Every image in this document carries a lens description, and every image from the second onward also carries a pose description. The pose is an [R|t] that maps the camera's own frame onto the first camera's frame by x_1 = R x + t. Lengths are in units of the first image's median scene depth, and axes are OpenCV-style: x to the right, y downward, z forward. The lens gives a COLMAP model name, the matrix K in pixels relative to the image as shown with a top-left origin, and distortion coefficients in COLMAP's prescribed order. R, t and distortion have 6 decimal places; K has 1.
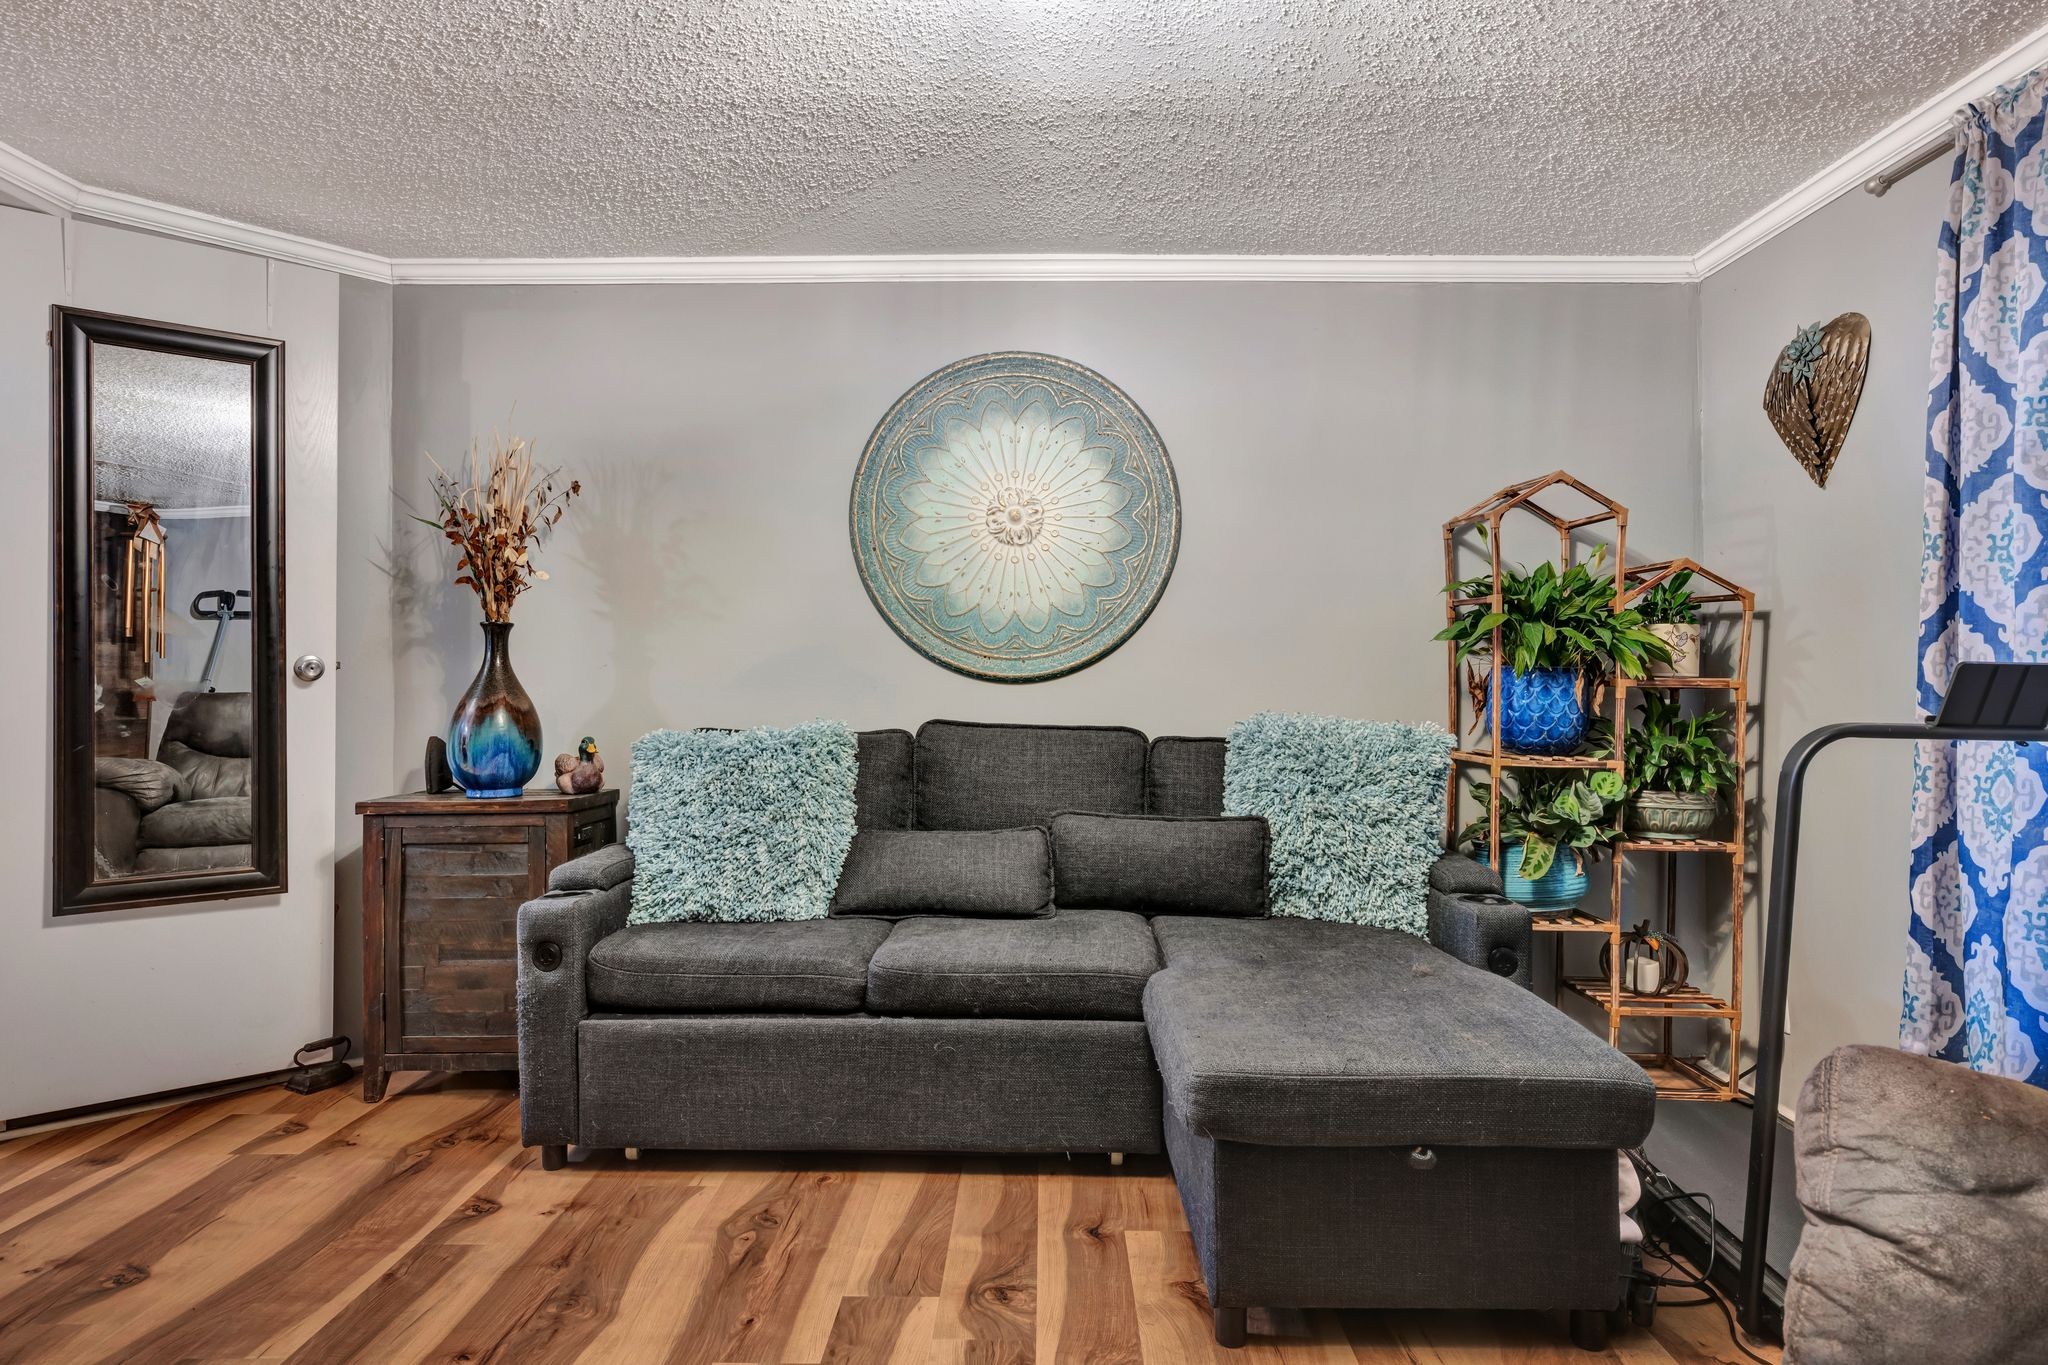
lens RADIAL K [[1071.3, 0, 1030.2], [0, 1071.3, 703.6], [0, 0, 1]] dist [-0.001701, 0.000093]
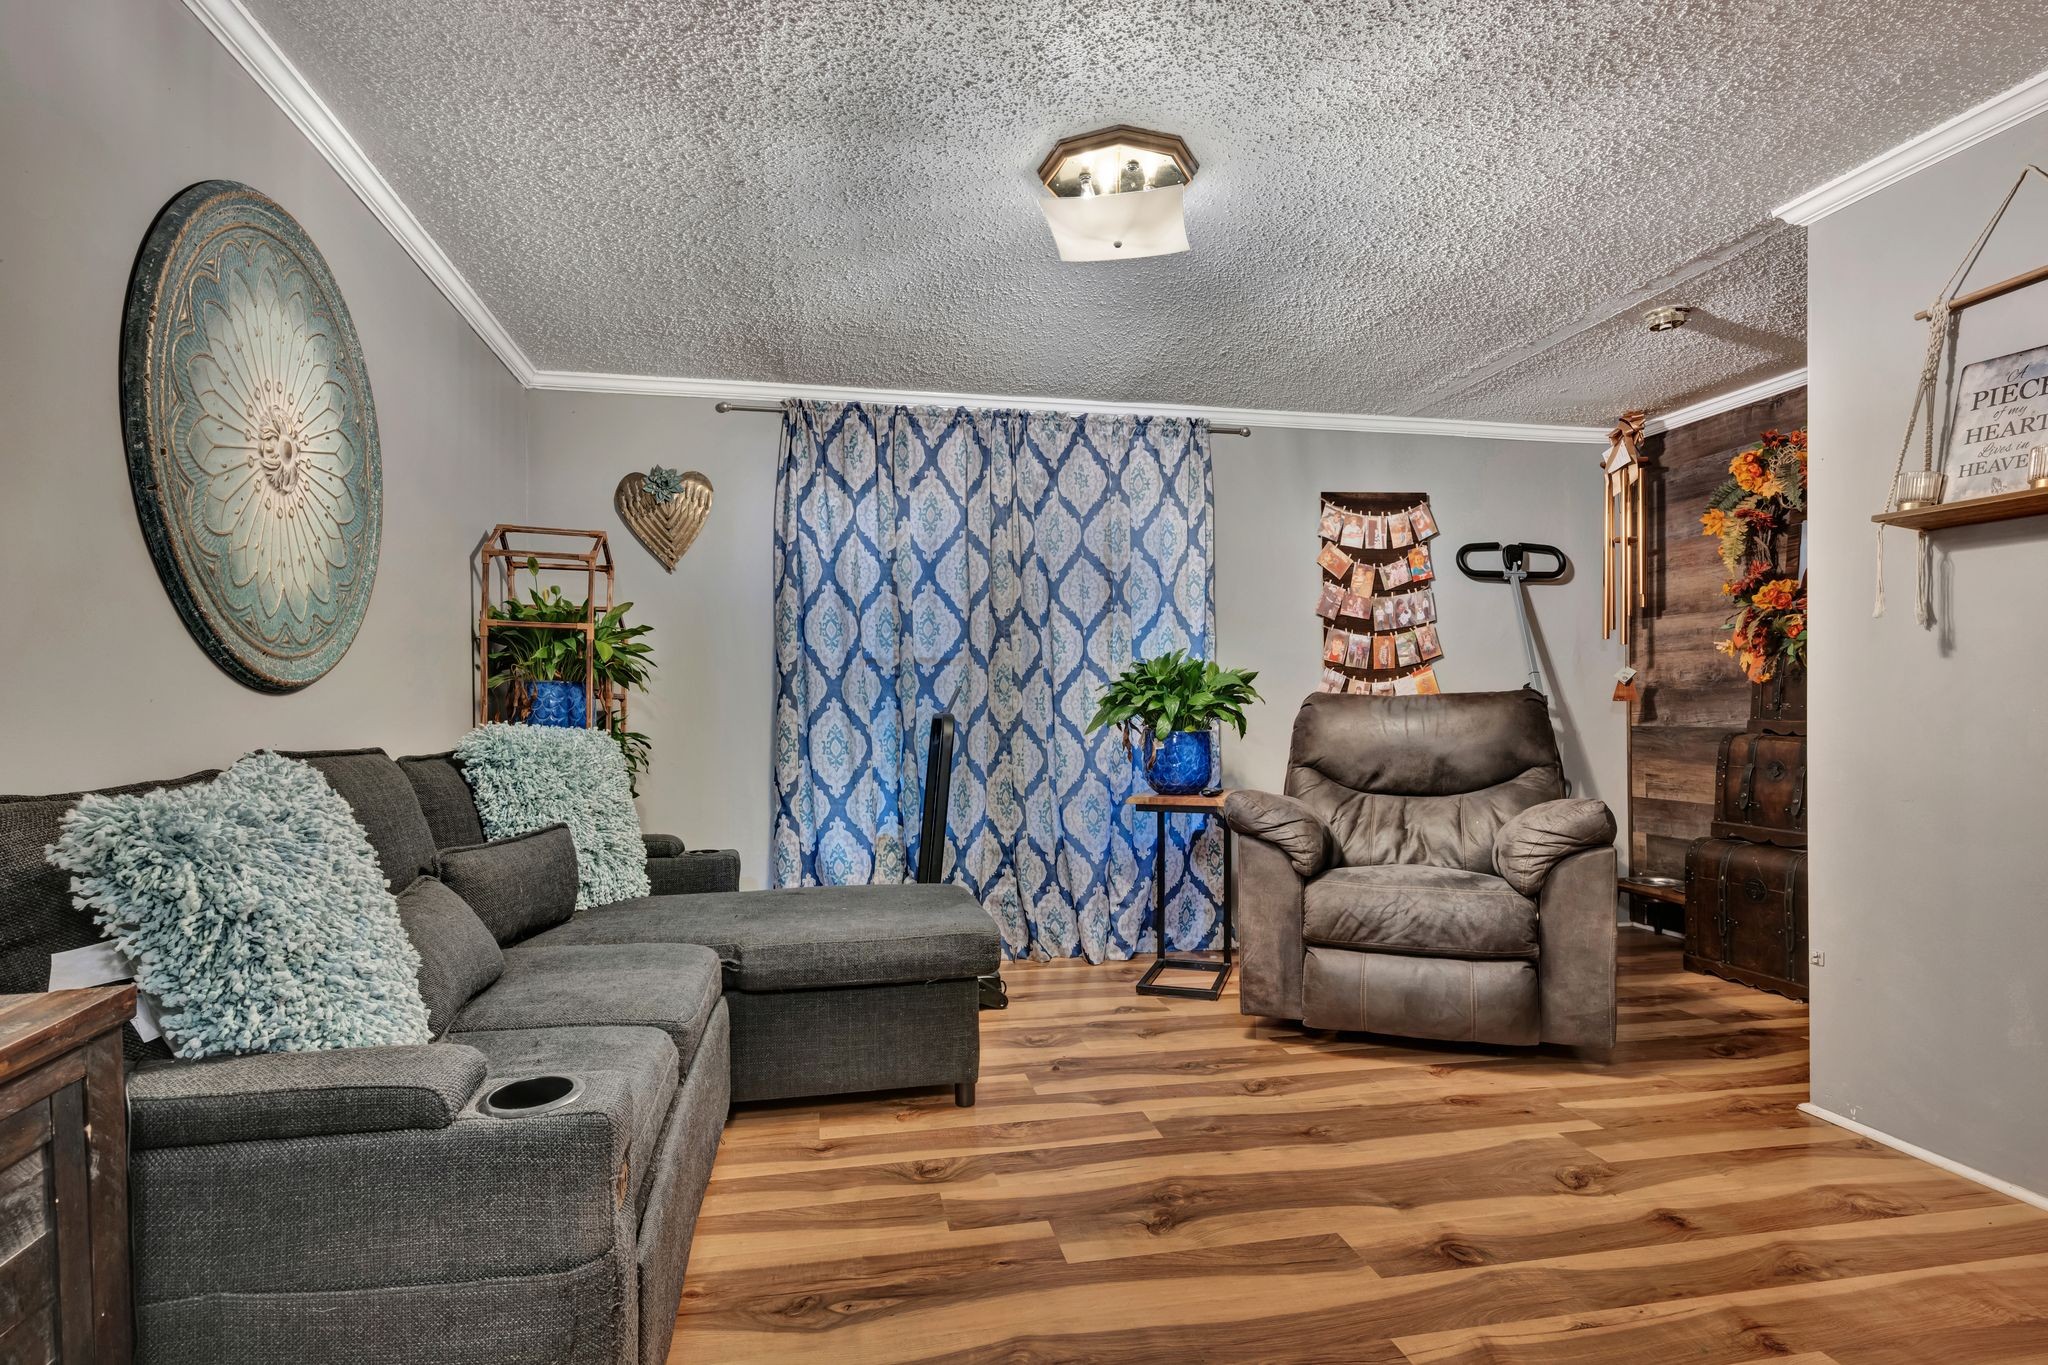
lens RADIAL K [[1047.4, 0, 1024.0], [0, 1047.4, 682.5], [0, 0, 1]] dist [-0.000930, 0.000224]
pose [[-0.204424, 0.005029, 0.978870, -1.173182], [-0.002496, 0.999981, -0.005659, -0.035780], [-0.978879, -0.003600, -0.204408, 1.028590]]
